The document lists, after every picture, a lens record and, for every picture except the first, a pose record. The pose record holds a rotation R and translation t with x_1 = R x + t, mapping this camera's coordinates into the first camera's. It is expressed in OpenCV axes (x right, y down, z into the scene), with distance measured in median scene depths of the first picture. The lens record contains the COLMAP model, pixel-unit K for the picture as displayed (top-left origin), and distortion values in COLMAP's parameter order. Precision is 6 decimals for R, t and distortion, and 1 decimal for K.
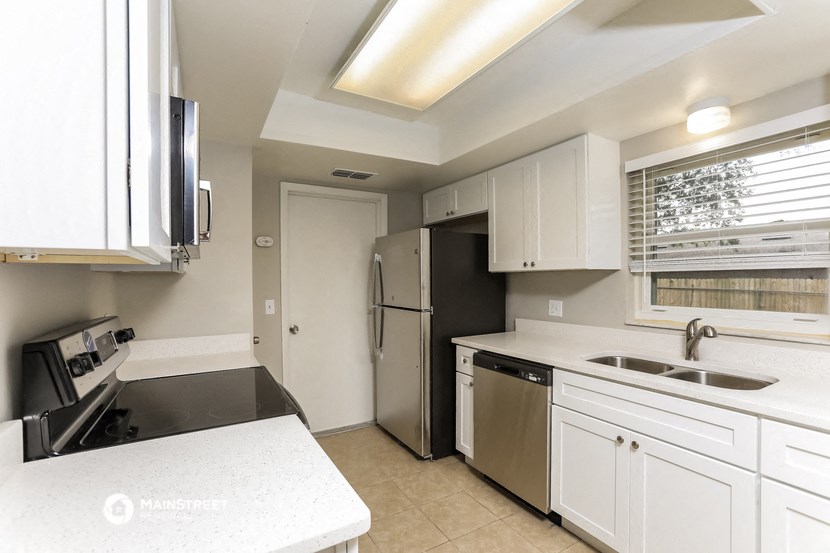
lens RADIAL K [[377.9, 0, 416.1], [0, 377.9, 279.7], [0, 0, 1]] dist [-0.024843, 0.000100]
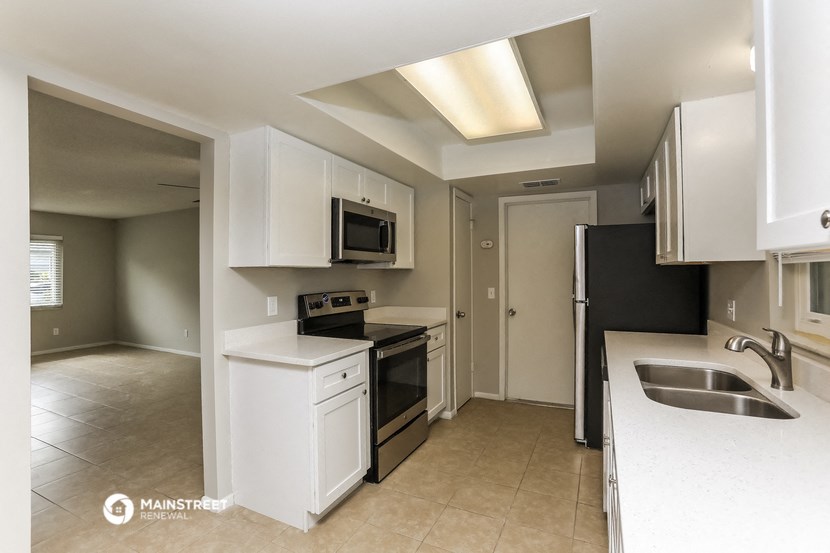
lens RADIAL K [[377.9, 0, 418.7], [0, 377.9, 272.4], [0, 0, 1]] dist [-0.024843, 0.000100]
pose [[0.555375, 0.000786, -0.831600, 0.703641], [-0.003470, 0.999993, -0.001373, 0.001775], [0.831593, 0.003649, 0.555374, 0.046856]]
